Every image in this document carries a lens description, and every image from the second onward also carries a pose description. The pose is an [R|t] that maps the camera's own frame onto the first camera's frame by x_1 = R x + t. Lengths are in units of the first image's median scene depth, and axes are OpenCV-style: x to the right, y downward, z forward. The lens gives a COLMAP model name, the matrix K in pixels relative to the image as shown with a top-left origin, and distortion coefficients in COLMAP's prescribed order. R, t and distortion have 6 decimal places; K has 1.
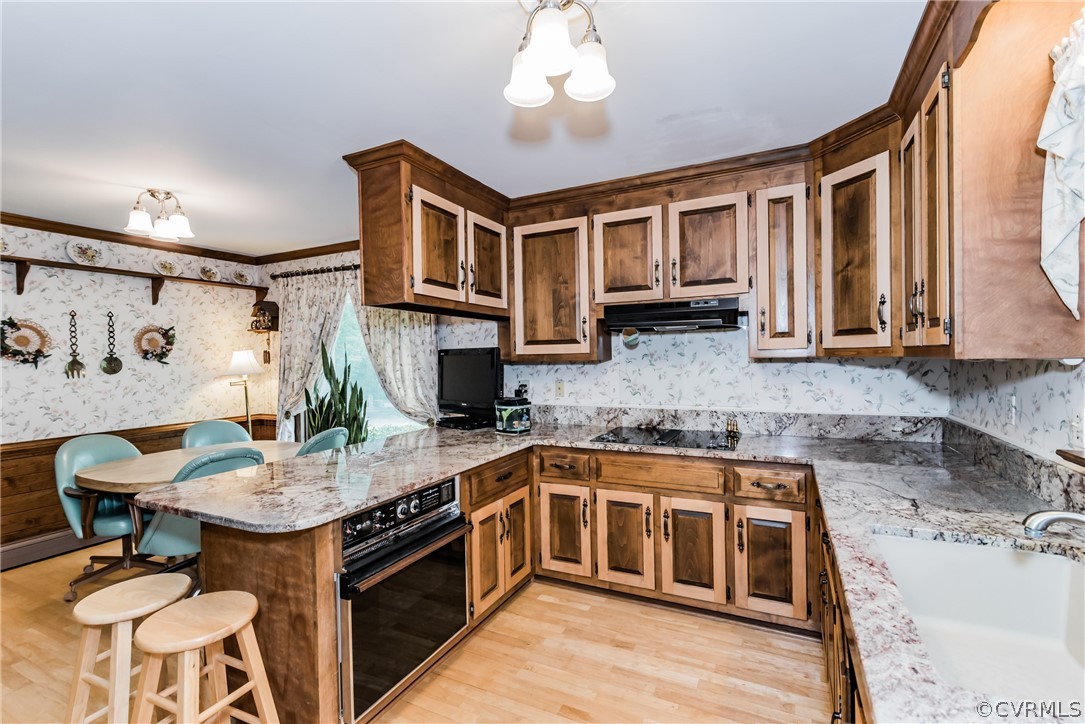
lens RADIAL K [[486.6, 0, 542.5], [0, 486.6, 362.0], [0, 0, 1]] dist [-0.000406, -0.000057]
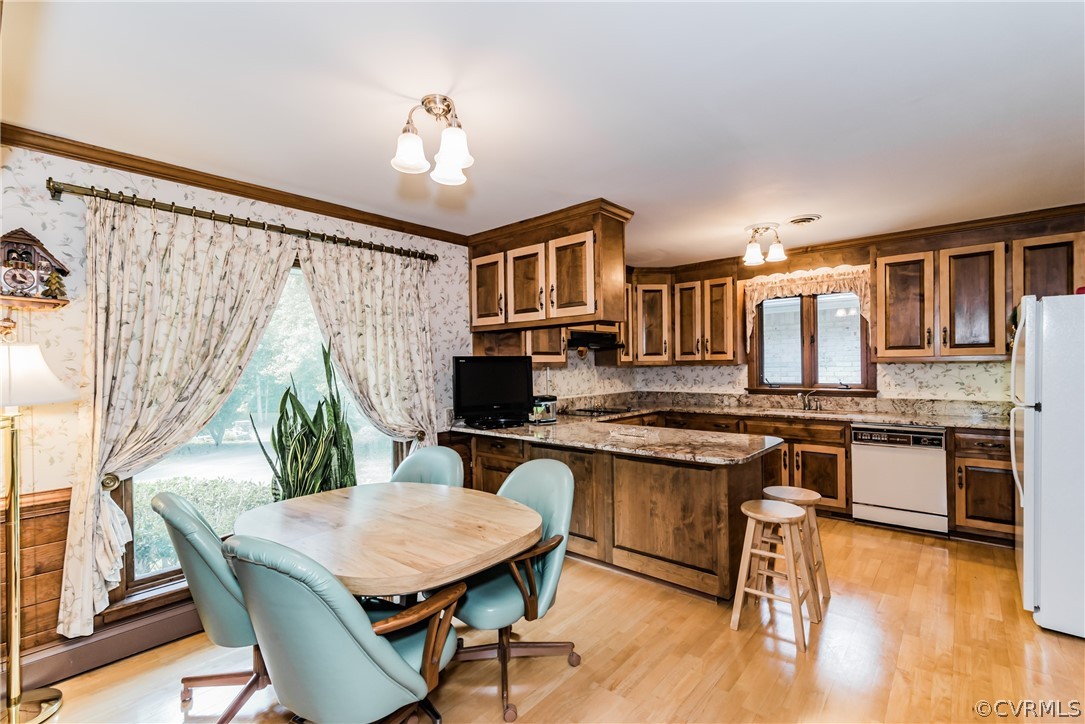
lens RADIAL K [[486.6, 0, 542.5], [0, 486.6, 362.0], [0, 0, 1]] dist [-0.000406, -0.000057]
pose [[0.251744, 0.014090, 0.967691, -1.338276], [0.017499, 0.999664, -0.019108, 0.008621], [-0.967636, 0.021744, 0.251413, 0.688674]]
